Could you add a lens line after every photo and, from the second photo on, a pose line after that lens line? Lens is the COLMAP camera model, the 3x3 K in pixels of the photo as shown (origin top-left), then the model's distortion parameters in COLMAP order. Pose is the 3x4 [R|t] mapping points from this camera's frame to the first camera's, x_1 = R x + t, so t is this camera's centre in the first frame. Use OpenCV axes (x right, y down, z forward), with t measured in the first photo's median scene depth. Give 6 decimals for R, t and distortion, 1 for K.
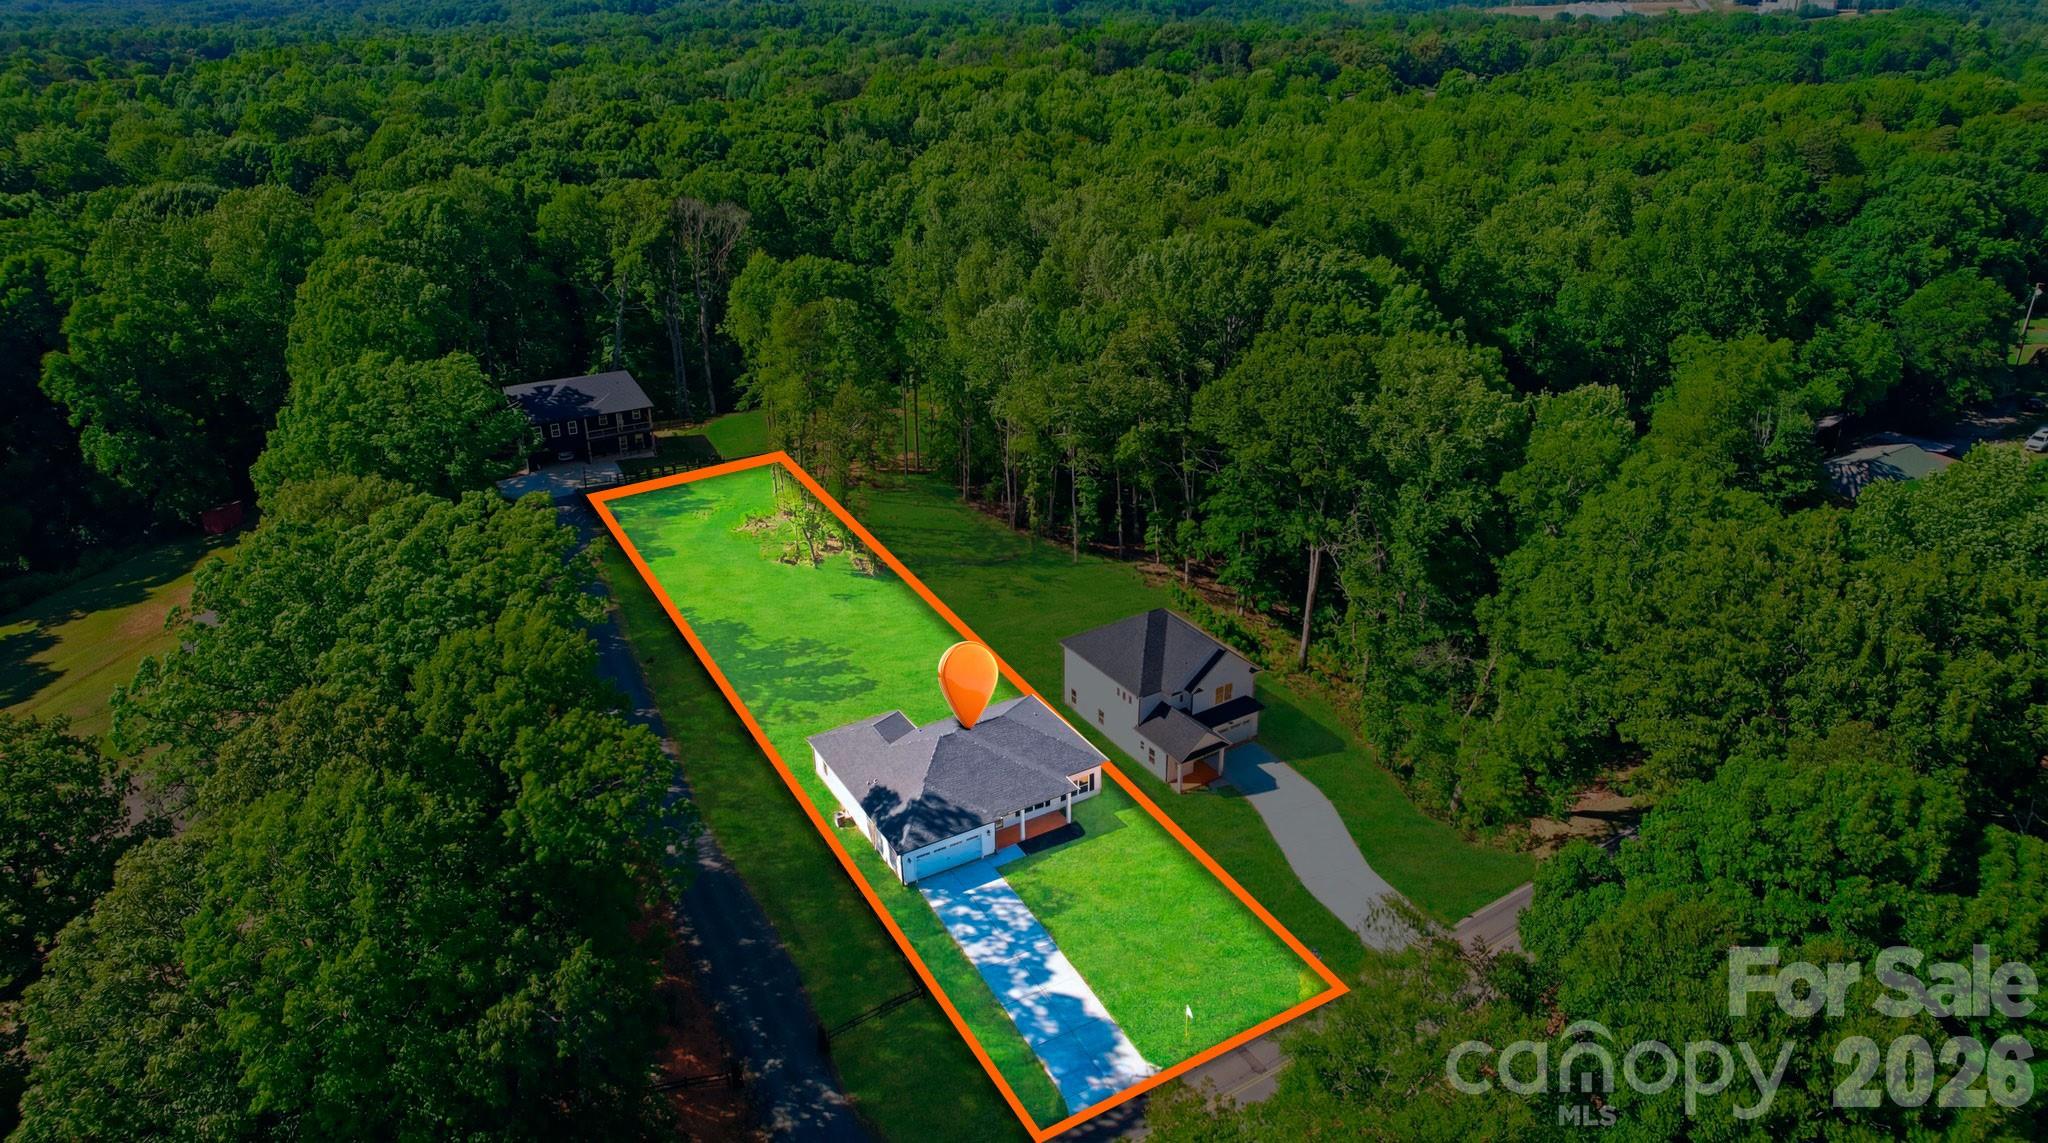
lens RADIAL K [[1303.0, 0, 1024.0], [0, 1303.0, 571.5], [0, 0, 1]] dist [-0.047178, 0.049975]
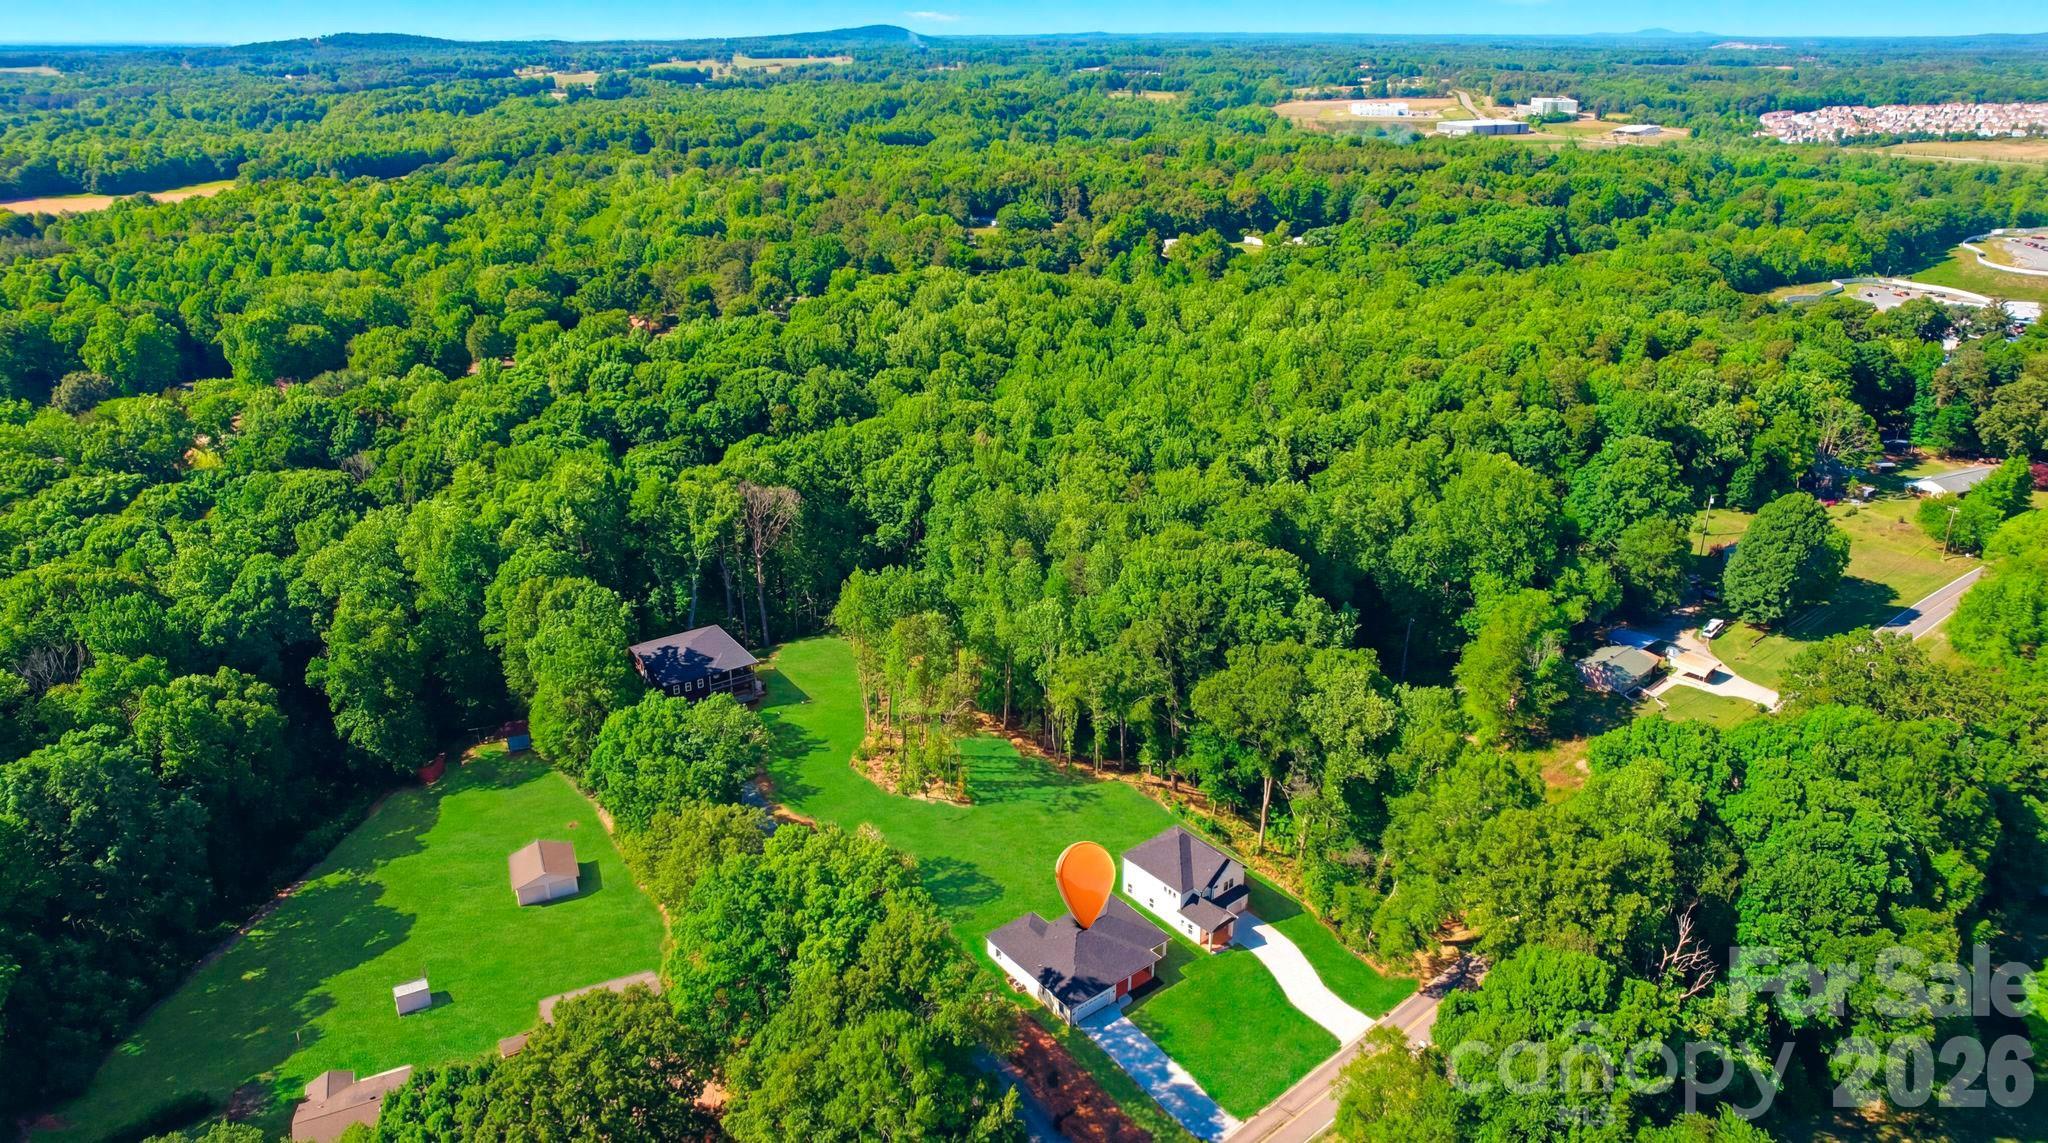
lens RADIAL K [[1303.0, 0, 1024.0], [0, 1303.0, 571.5], [0, 0, 1]] dist [-0.047178, 0.049975]
pose [[0.990267, -0.040800, 0.133063, -0.302853], [0.046867, 0.997985, -0.042779, -0.242490], [-0.131050, 0.048599, 0.990184, -0.597335]]
